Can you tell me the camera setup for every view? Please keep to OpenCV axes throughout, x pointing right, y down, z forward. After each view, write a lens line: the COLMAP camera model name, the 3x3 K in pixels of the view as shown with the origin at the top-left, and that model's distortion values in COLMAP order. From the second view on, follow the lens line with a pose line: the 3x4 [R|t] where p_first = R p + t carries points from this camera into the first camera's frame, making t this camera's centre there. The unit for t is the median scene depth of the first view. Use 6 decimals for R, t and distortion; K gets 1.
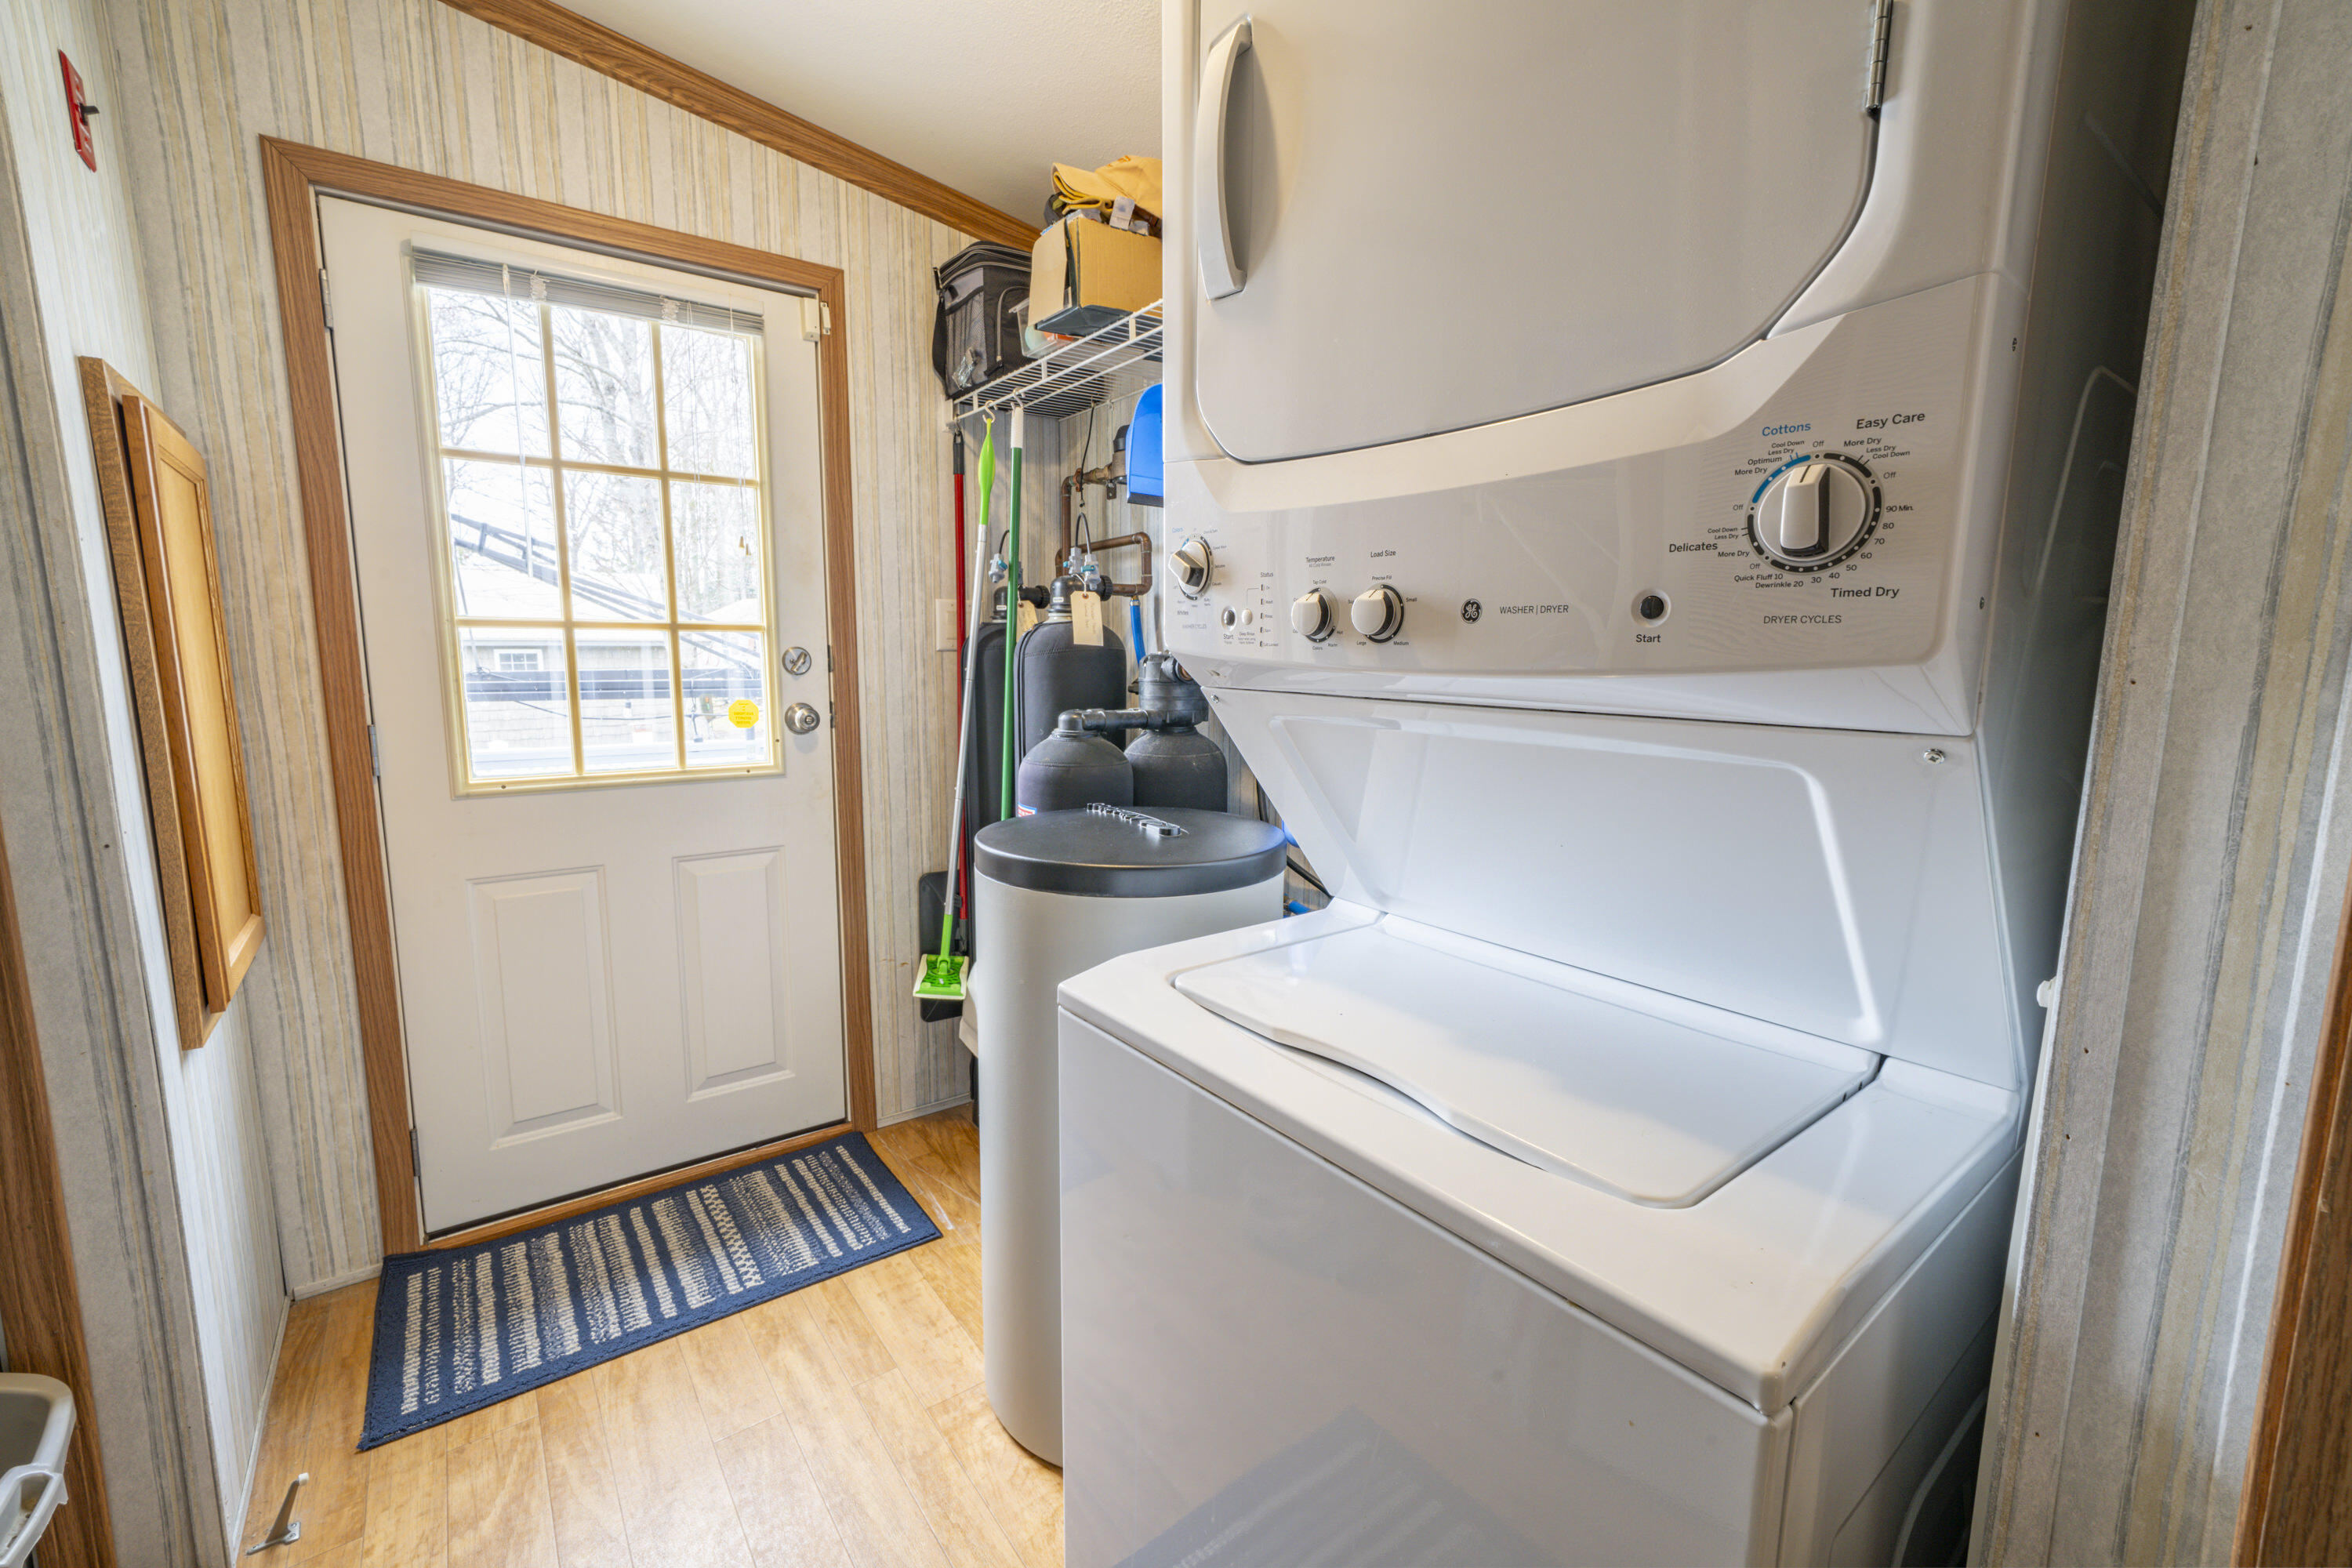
lens RADIAL K [[973.3, 0, 1174.5], [0, 973.3, 781.2], [0, 0, 1]] dist [-0.004772, 0.003830]
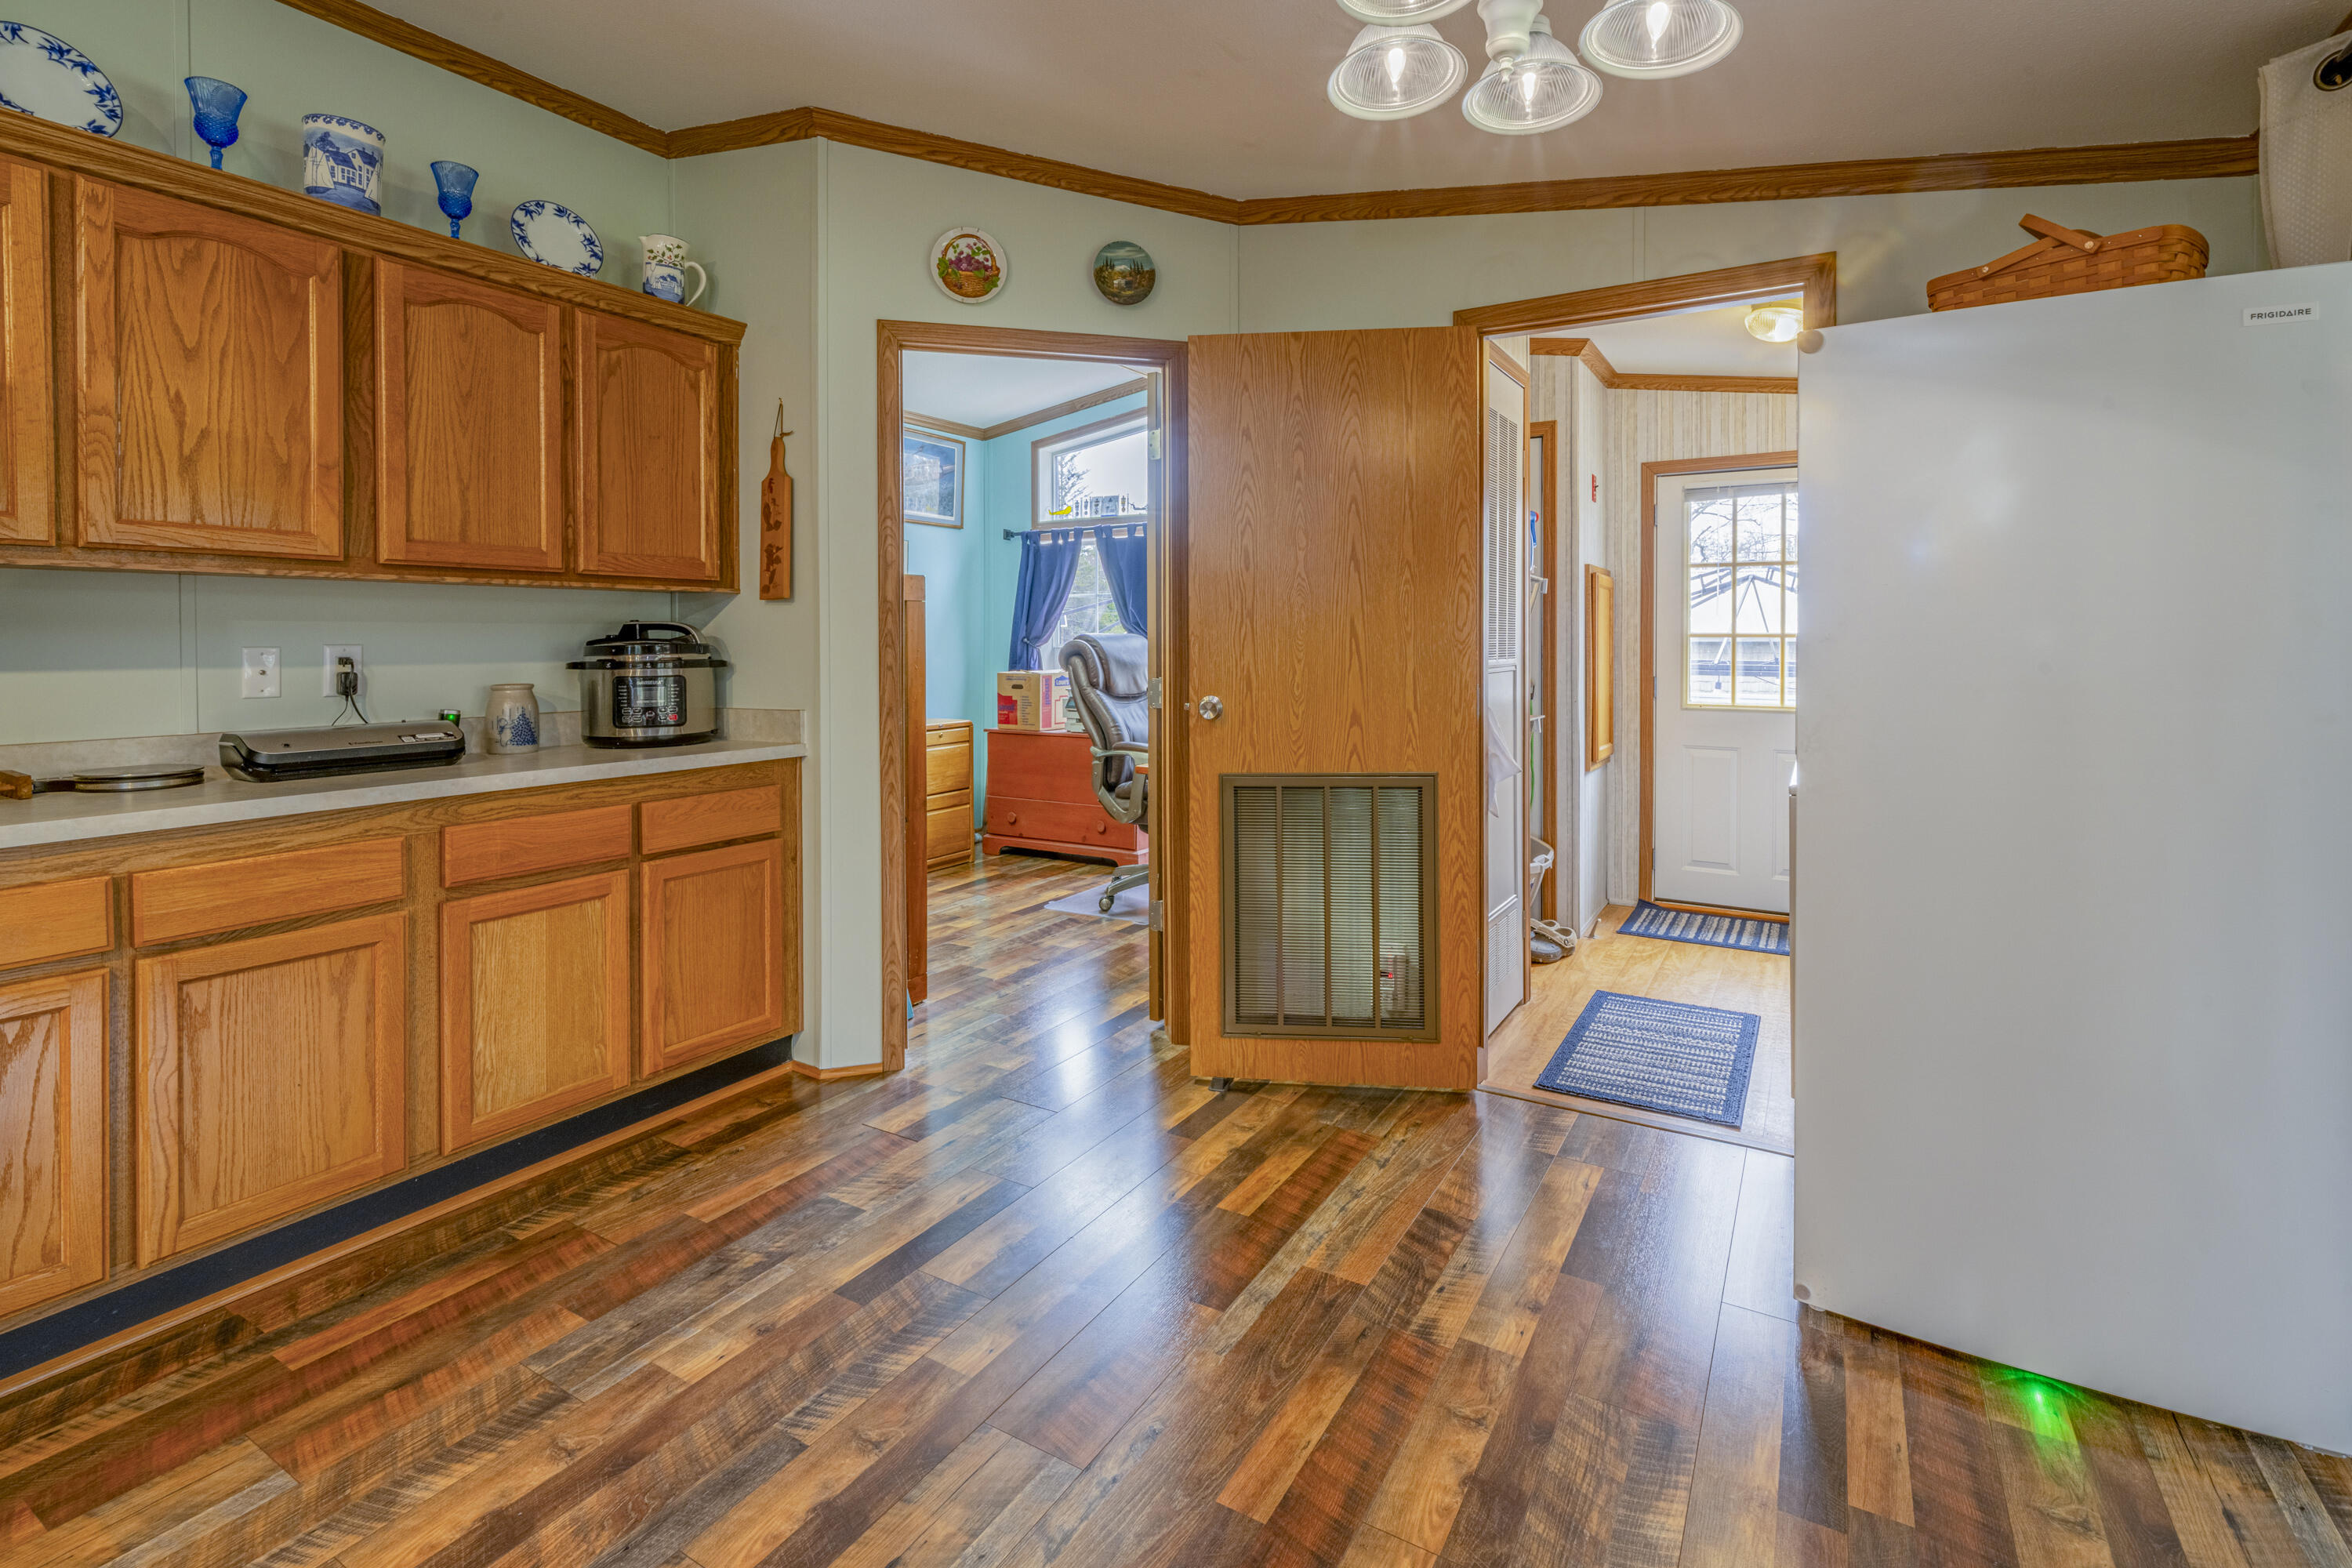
lens RADIAL K [[1106.8, 0, 1239.1], [0, 1106.8, 640.7], [0, 0, 1]] dist [0.022682, -0.000176]
pose [[0.423886, -0.004153, -0.905706, 1.220172], [-0.125126, 0.990132, -0.063101, 0.153621], [0.897031, 0.140075, 0.419184, -1.090308]]
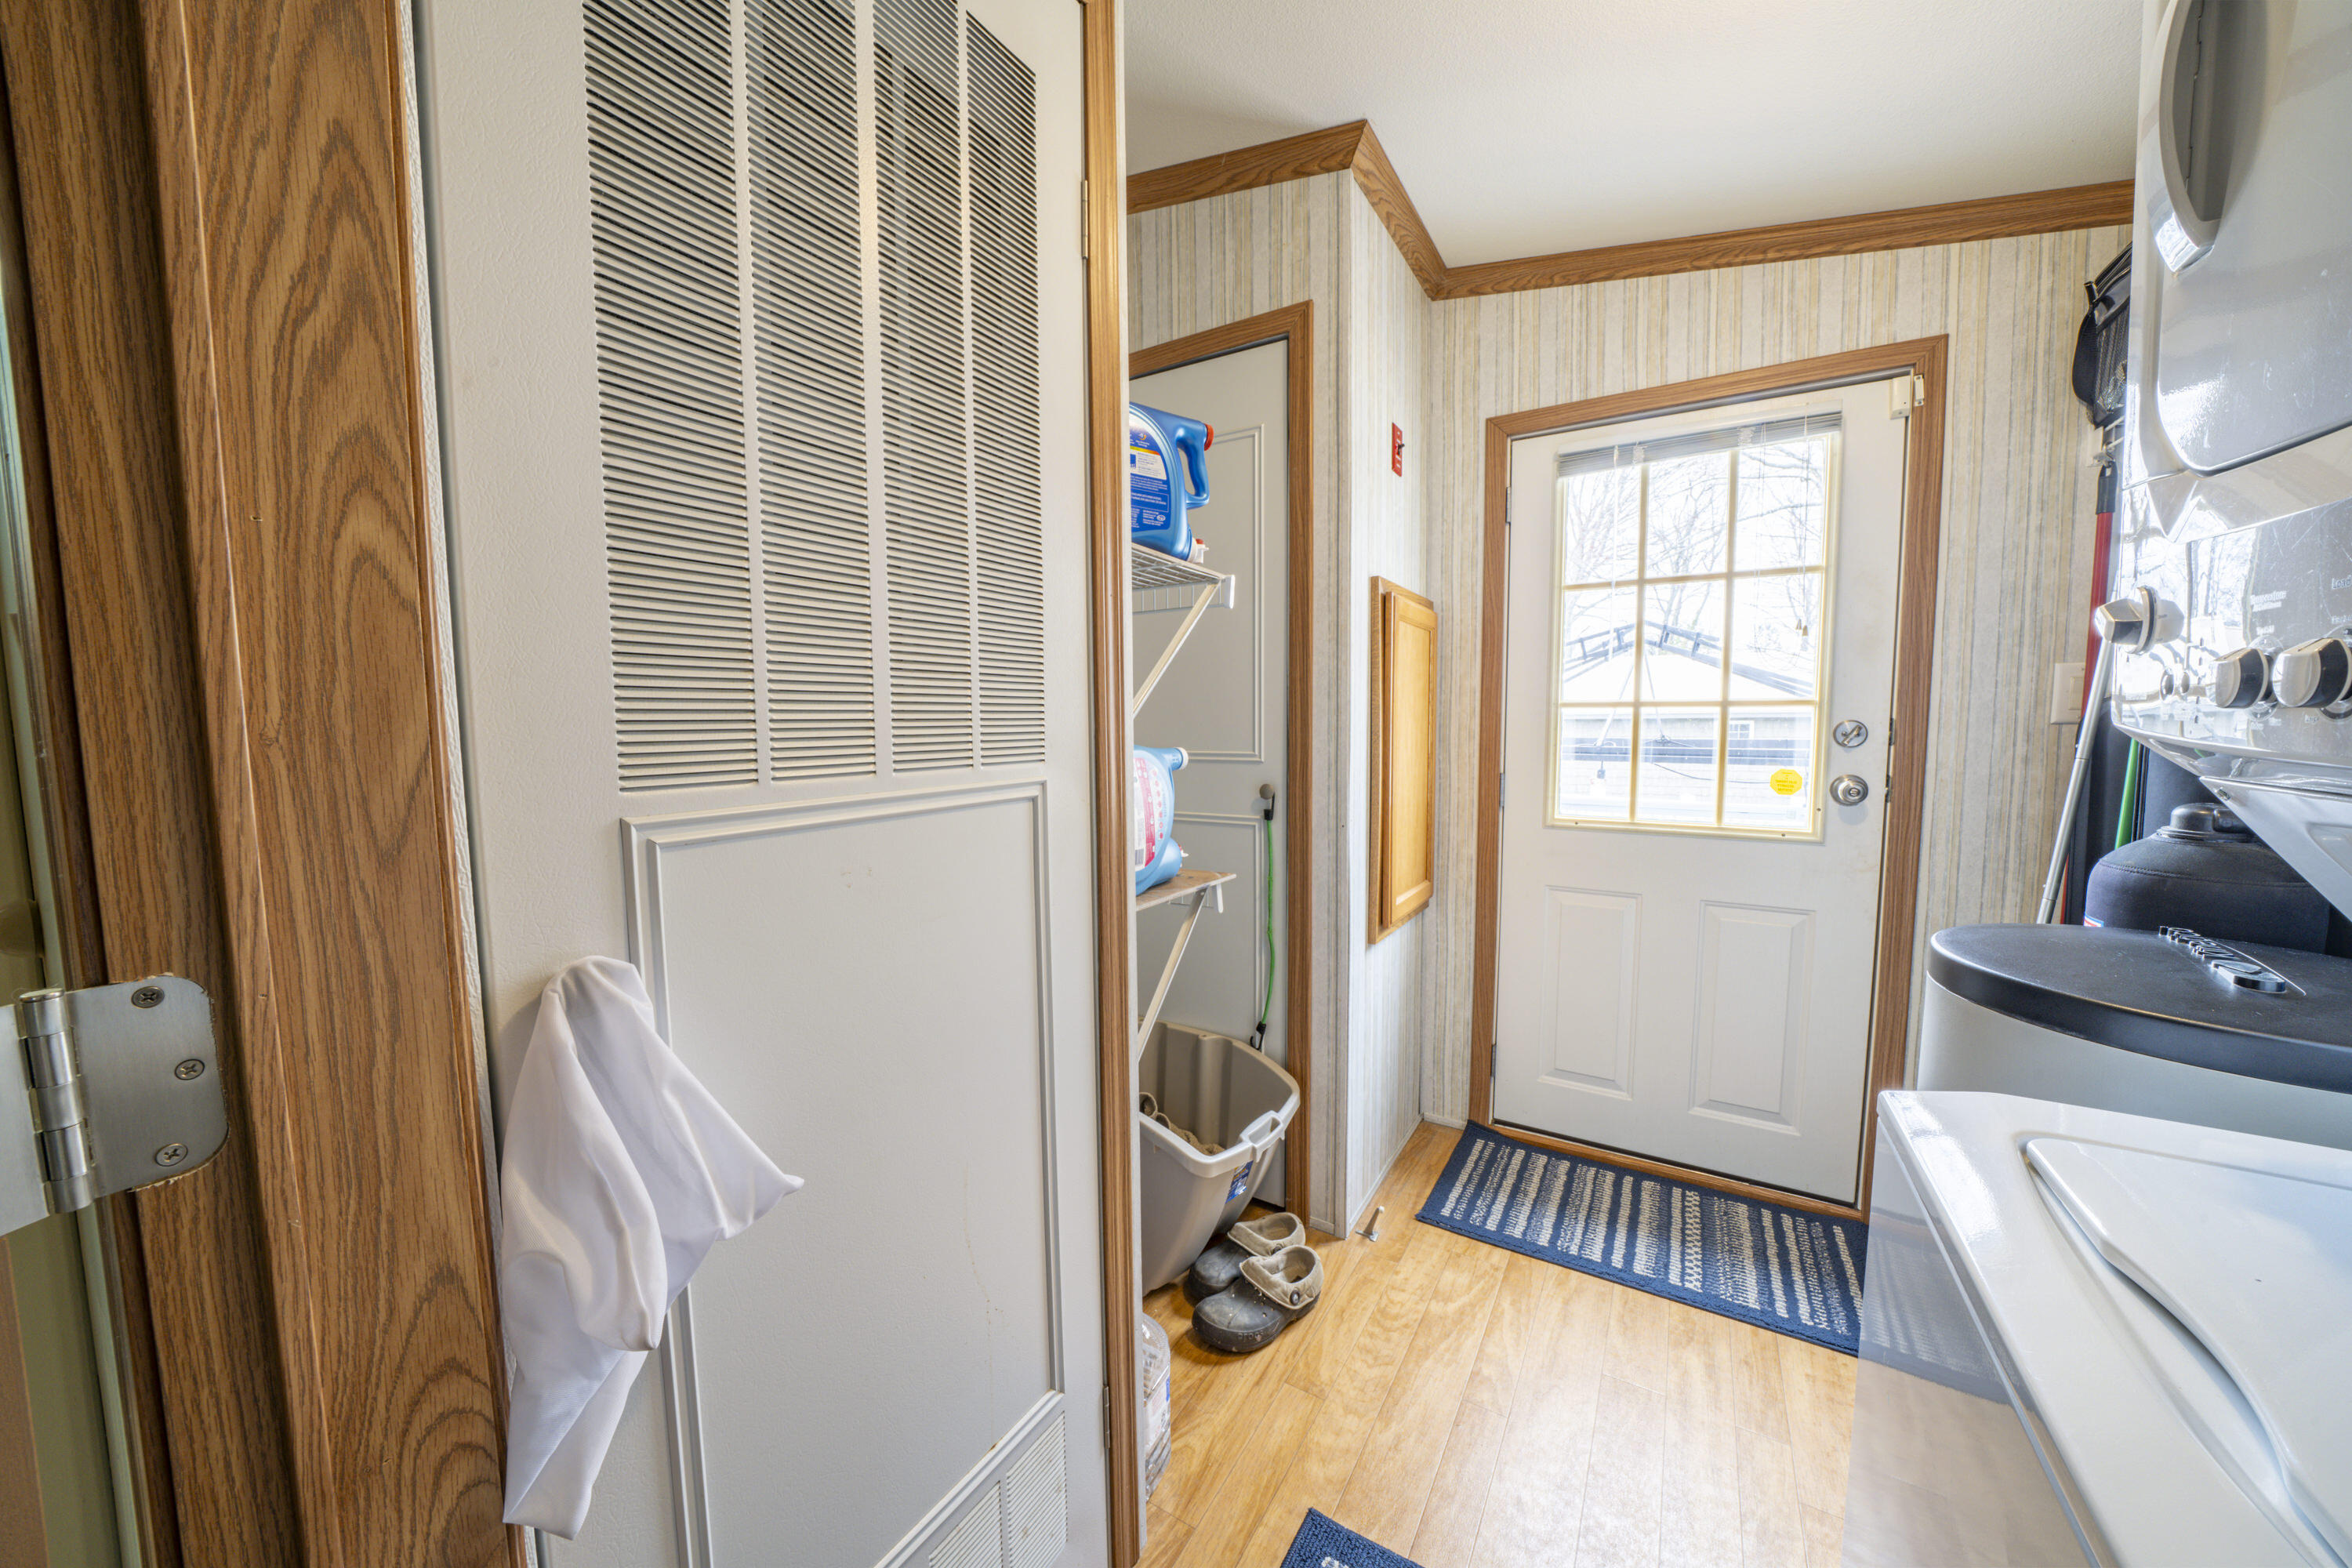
lens RADIAL K [[831.8, 0, 1177.8], [0, 831.8, 779.7], [0, 0, 1]] dist [-0.010868, 0.002273]
pose [[0.368593, 0.060643, -0.927611, 0.189815], [-0.119751, 0.992653, 0.017311, -0.007864], [0.921845, 0.104701, 0.373147, 0.037324]]
